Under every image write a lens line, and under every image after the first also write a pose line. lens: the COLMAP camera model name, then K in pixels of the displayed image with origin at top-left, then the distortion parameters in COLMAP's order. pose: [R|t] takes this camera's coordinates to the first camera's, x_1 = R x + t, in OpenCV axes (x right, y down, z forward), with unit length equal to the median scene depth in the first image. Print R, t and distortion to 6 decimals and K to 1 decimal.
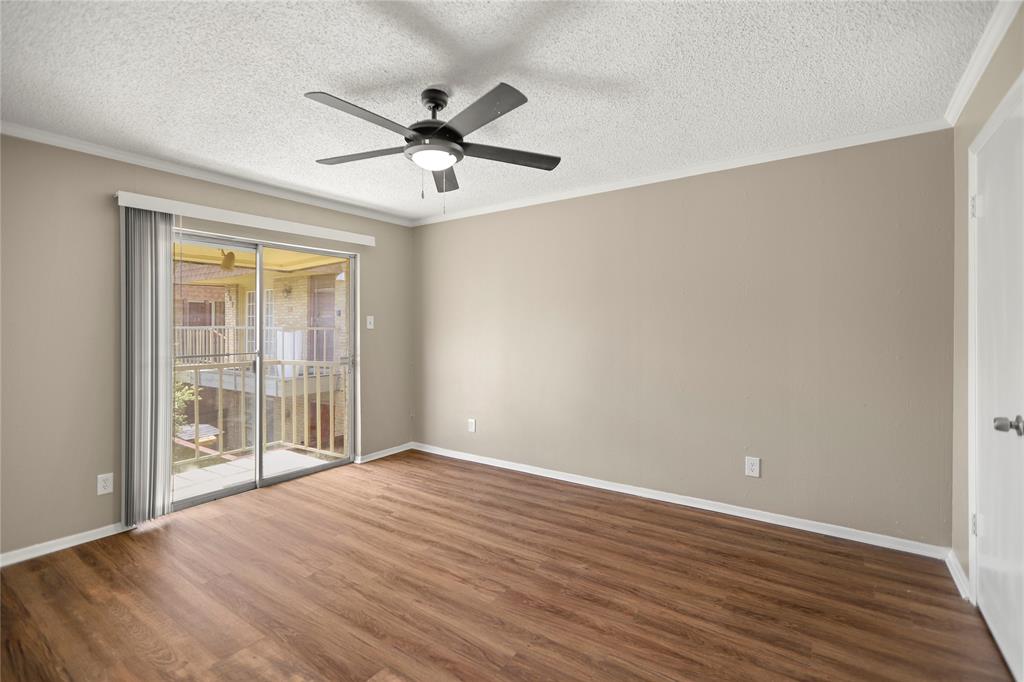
lens RADIAL K [[464.3, 0, 502.9], [0, 464.3, 332.5], [0, 0, 1]] dist [0.000576, -0.000084]
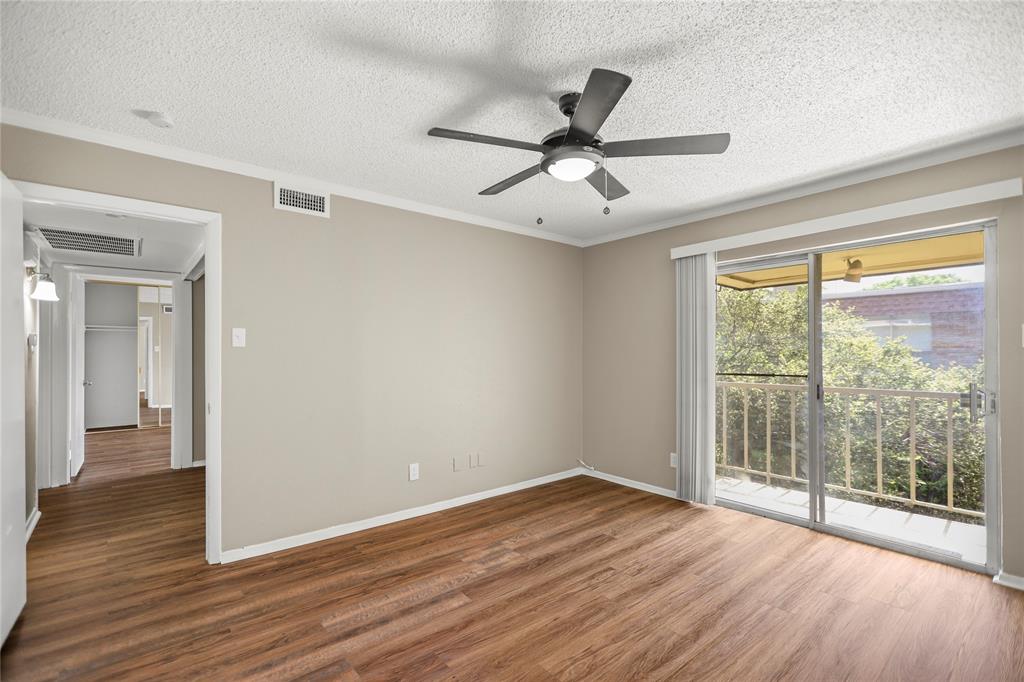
lens RADIAL K [[464.3, 0, 502.9], [0, 464.3, 332.5], [0, 0, 1]] dist [0.000576, -0.000084]
pose [[-0.264288, -0.036996, -0.963734, 0.673404], [-0.002733, 0.999289, -0.037611, -0.002276], [0.964440, -0.007306, -0.264201, 0.930181]]
